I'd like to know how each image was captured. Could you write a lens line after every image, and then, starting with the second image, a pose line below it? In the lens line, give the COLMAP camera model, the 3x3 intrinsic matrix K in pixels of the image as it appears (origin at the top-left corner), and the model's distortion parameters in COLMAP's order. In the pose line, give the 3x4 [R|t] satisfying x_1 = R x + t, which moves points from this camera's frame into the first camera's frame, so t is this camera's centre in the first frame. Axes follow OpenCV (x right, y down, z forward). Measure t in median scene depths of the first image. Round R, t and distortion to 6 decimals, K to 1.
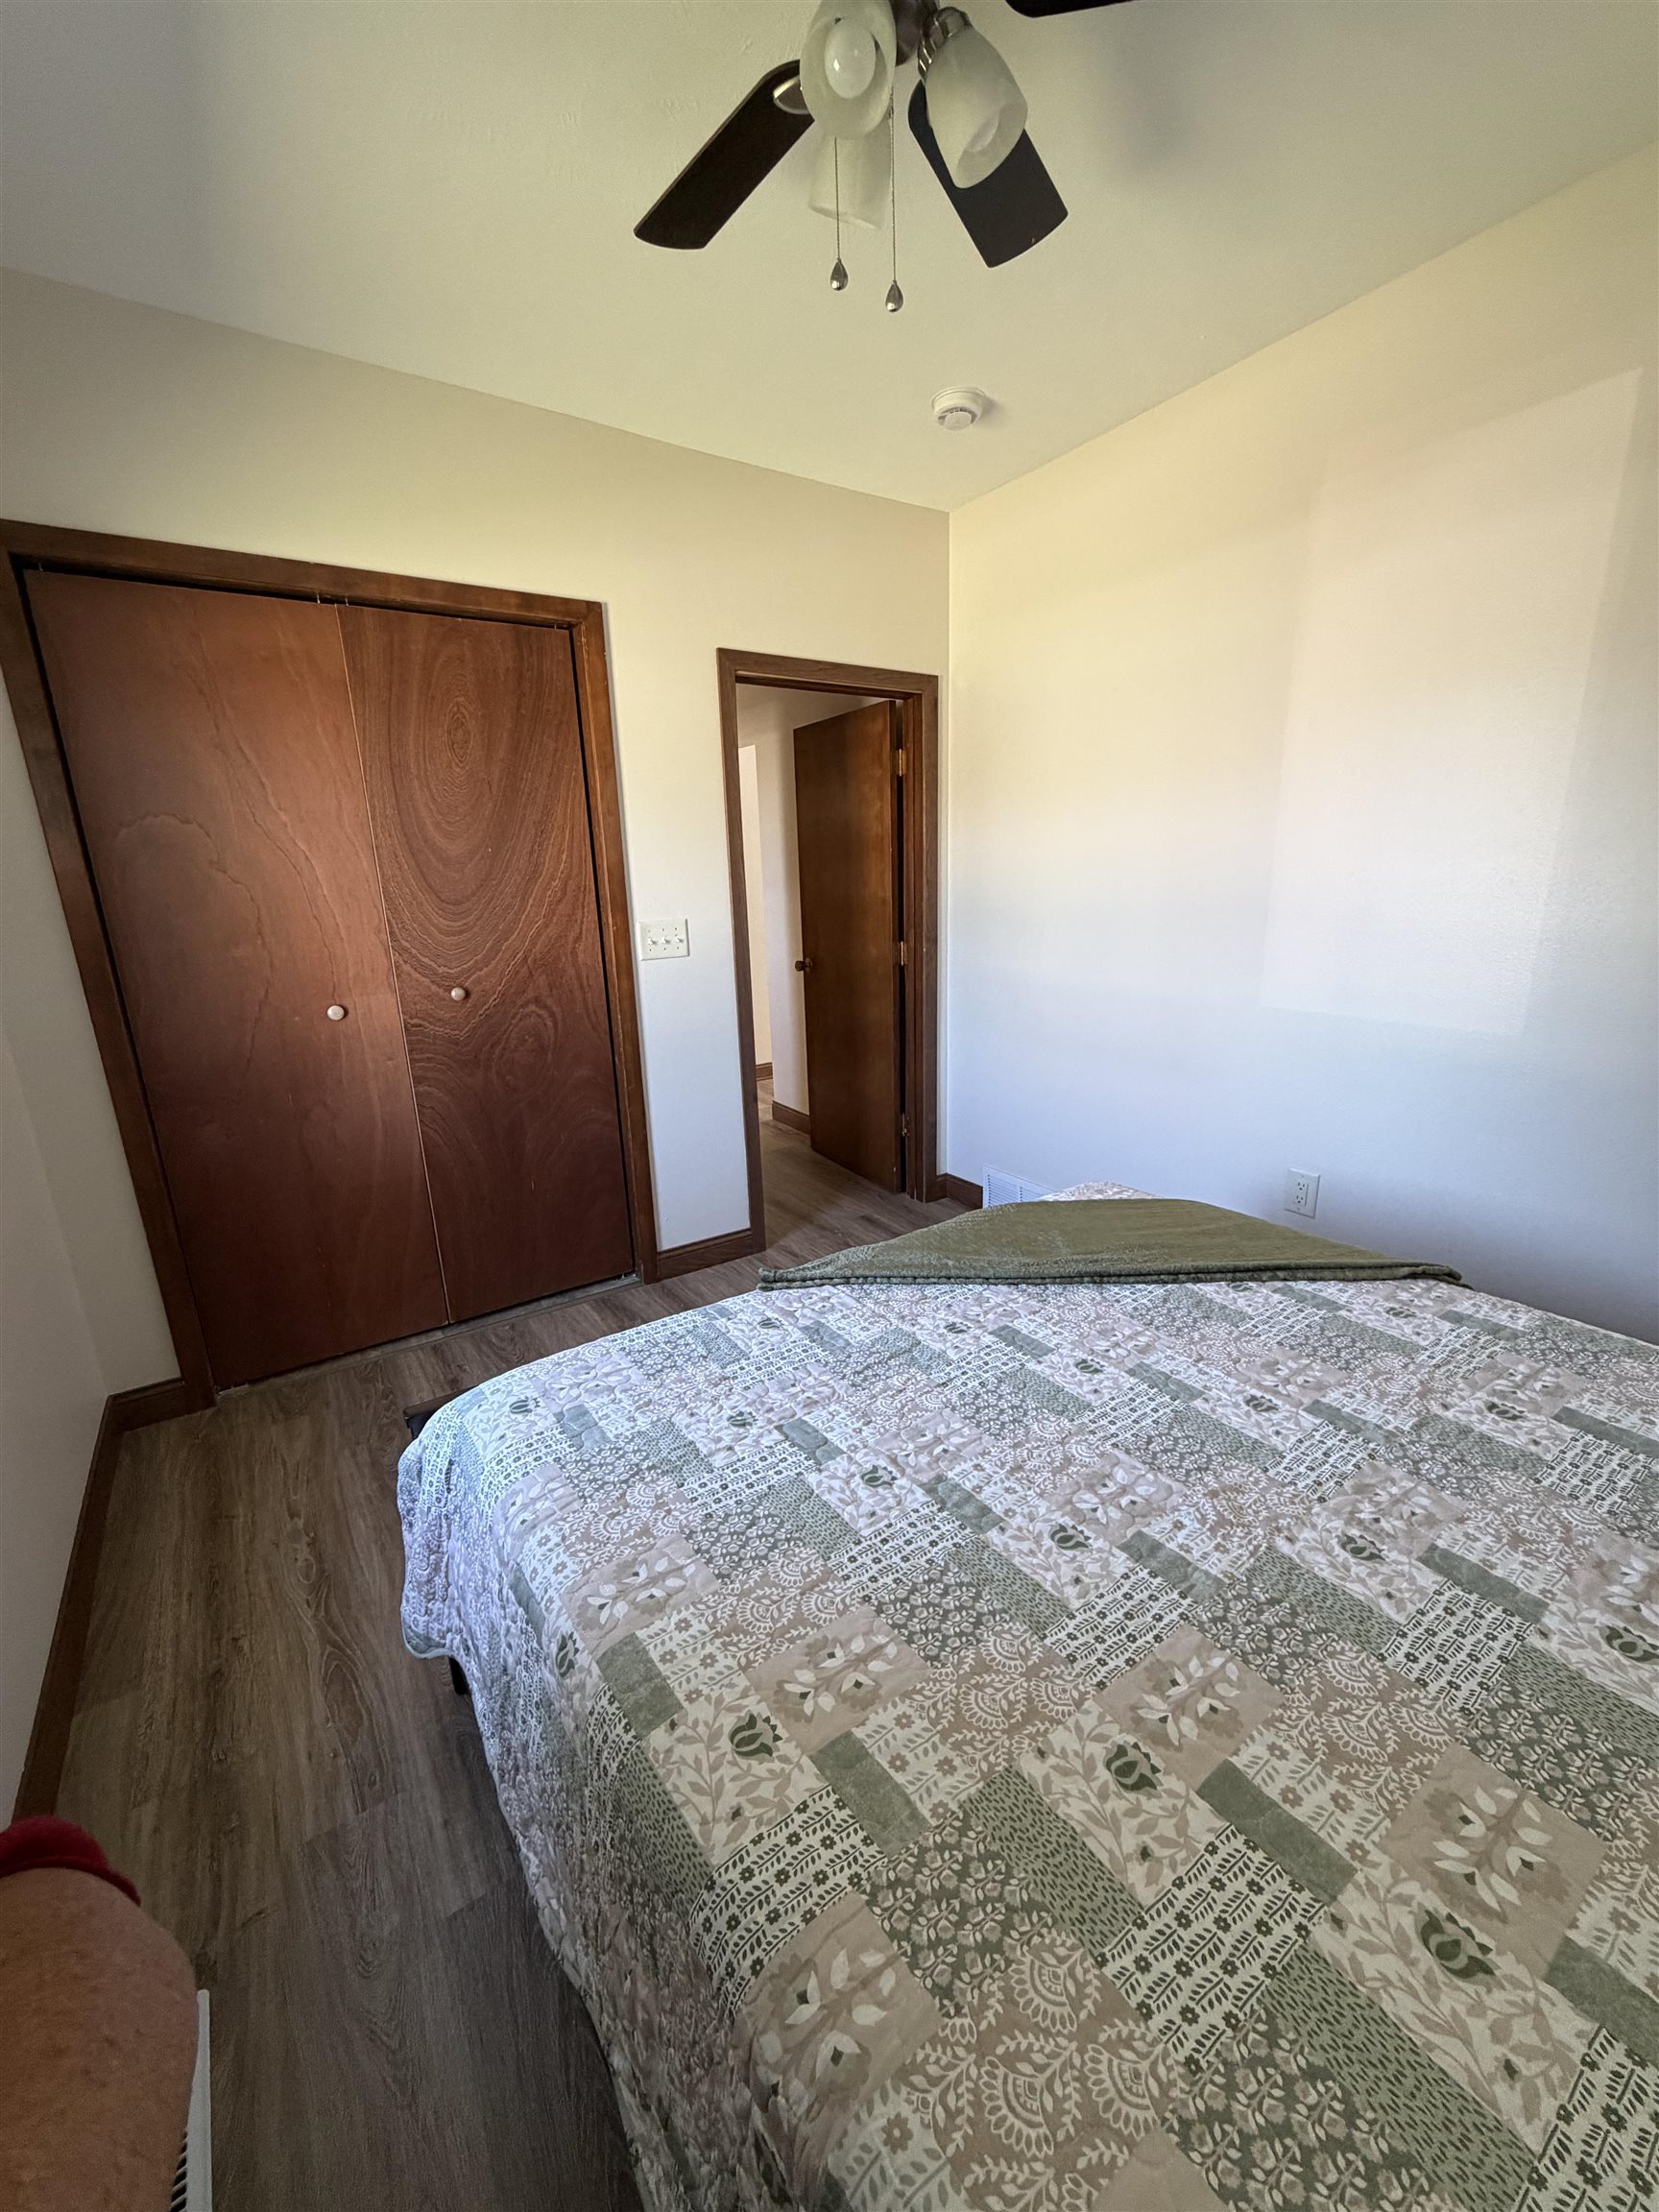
lens RADIAL K [[881.7, 0, 829.5], [0, 881.7, 1106.0], [0, 0, 1]] dist [-0.000167, 0.000007]
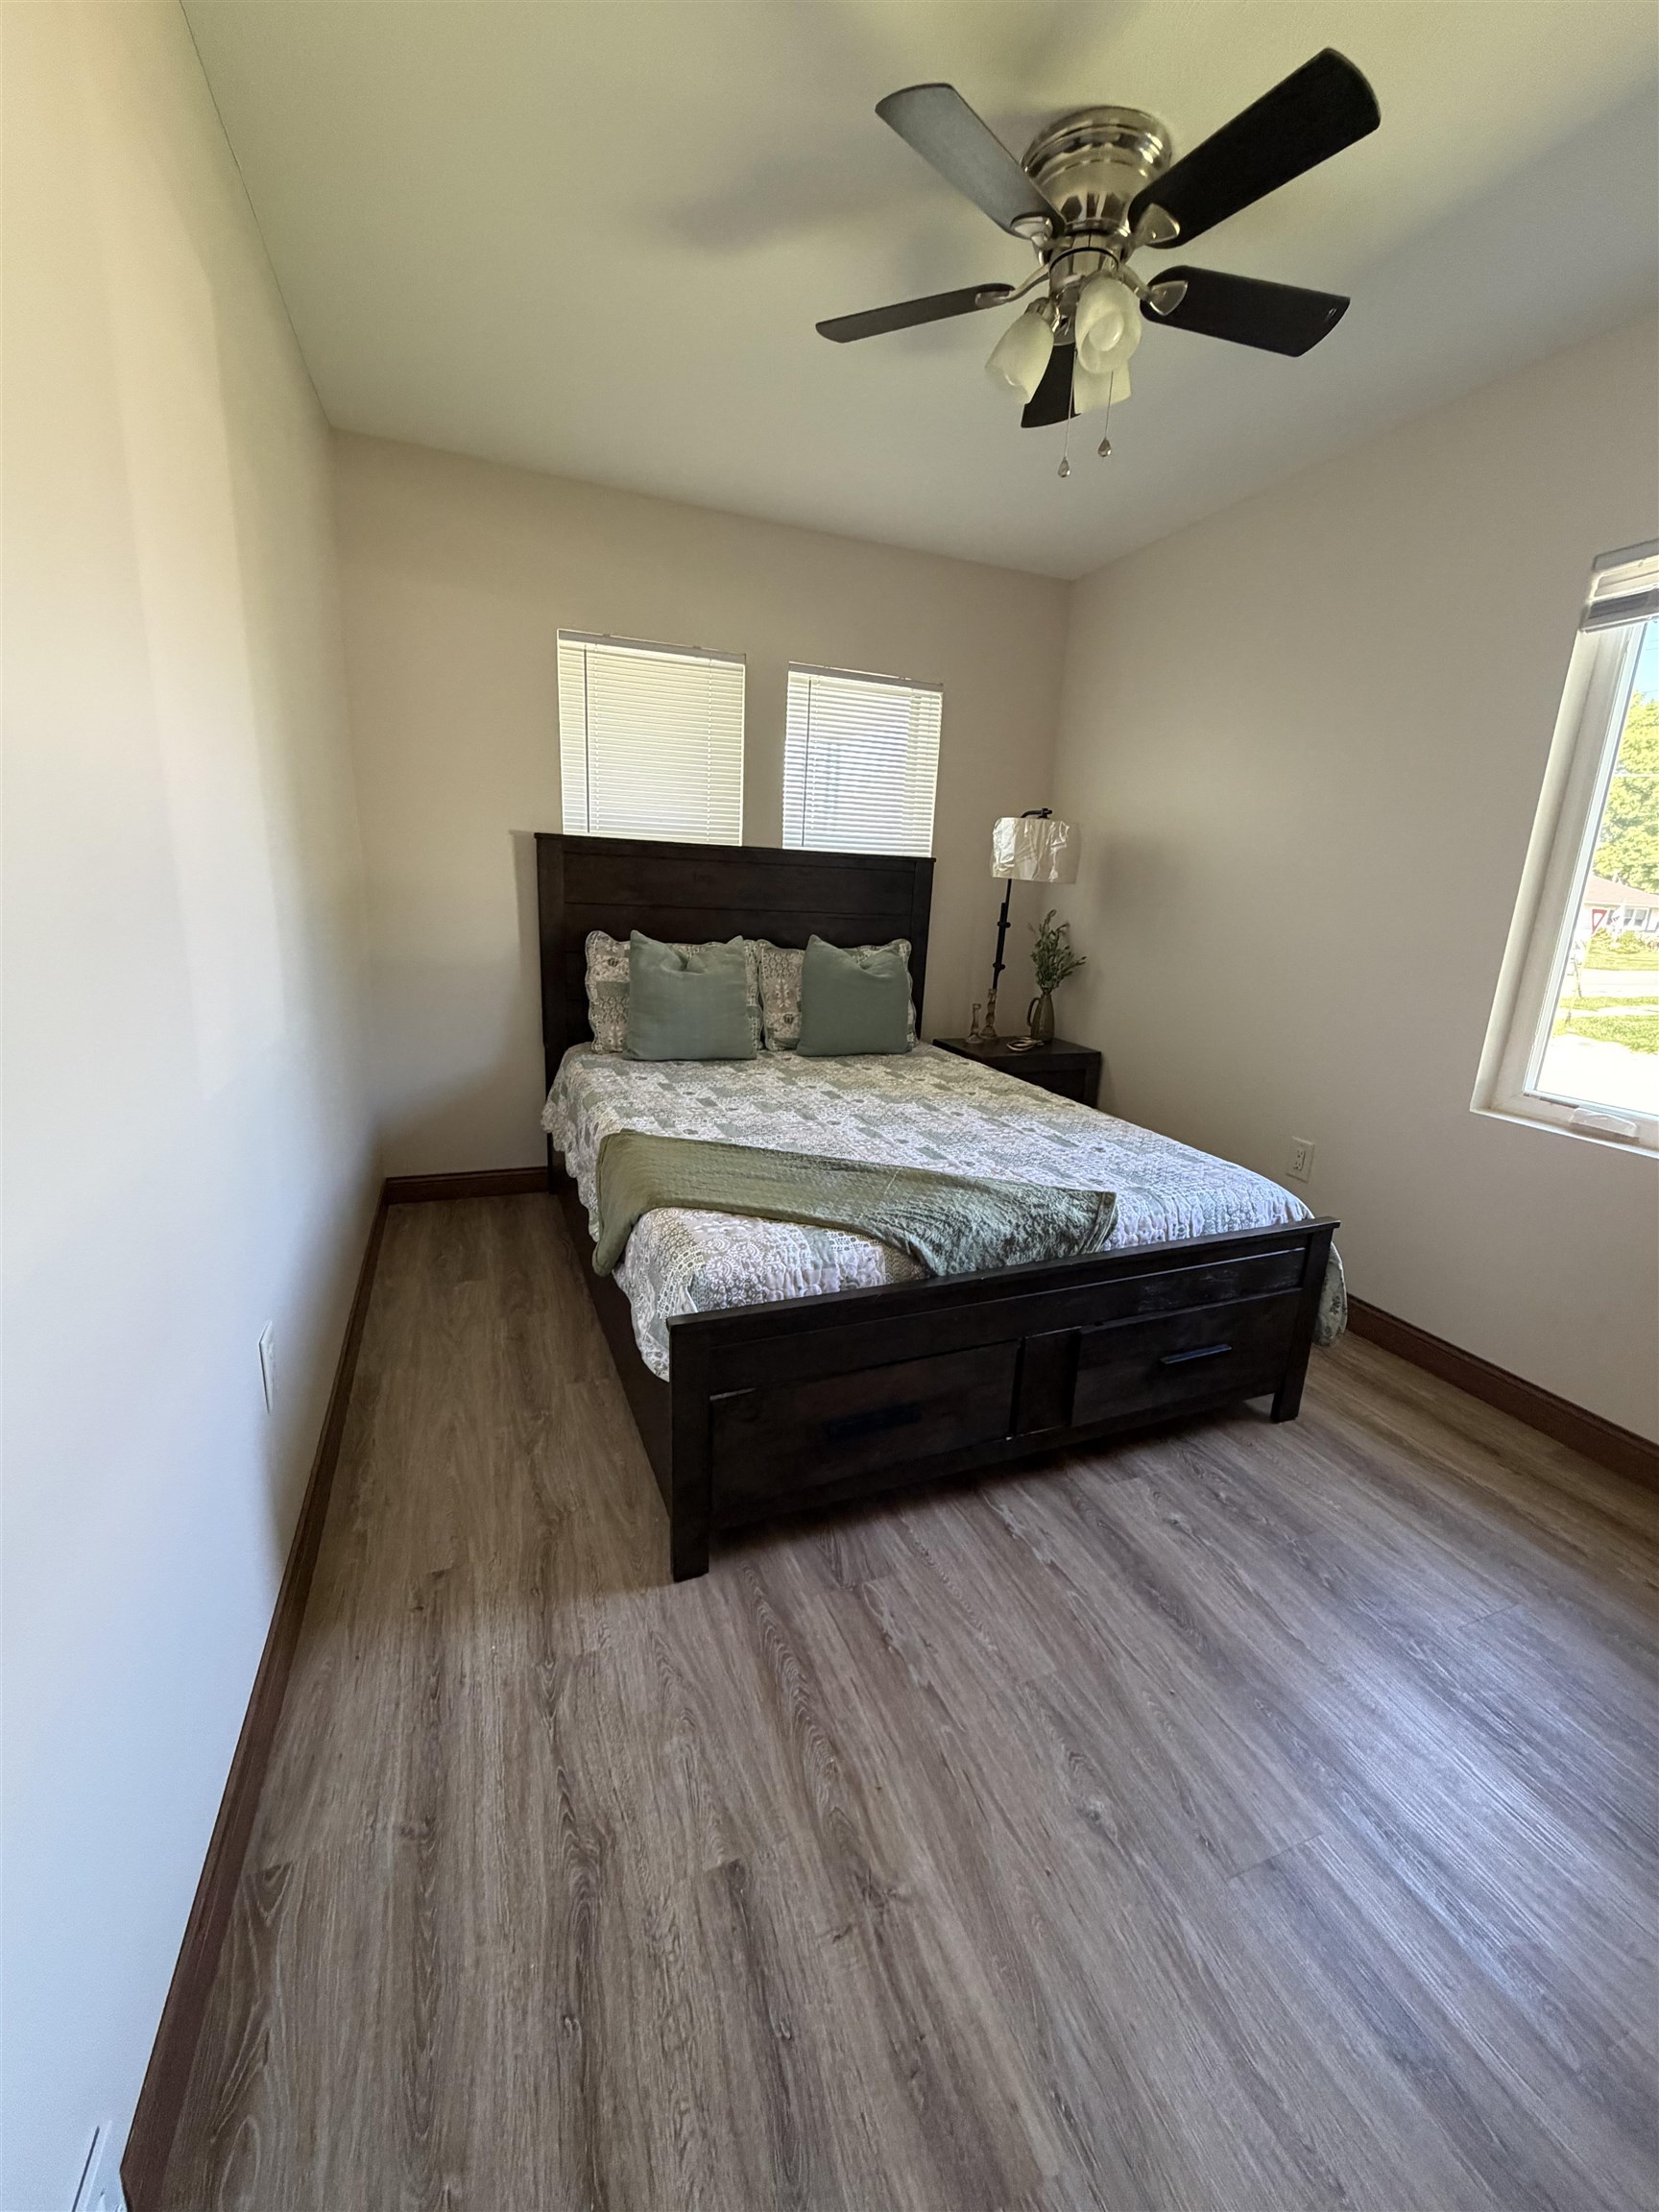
lens RADIAL K [[881.7, 0, 829.5], [0, 881.7, 1106.0], [0, 0, 1]] dist [-0.000167, 0.000007]
pose [[-0.977626, -0.057936, 0.202215, 0.075127], [0.047034, 0.876777, 0.478591, -0.590794], [-0.205025, 0.477394, -0.854435, 2.361483]]
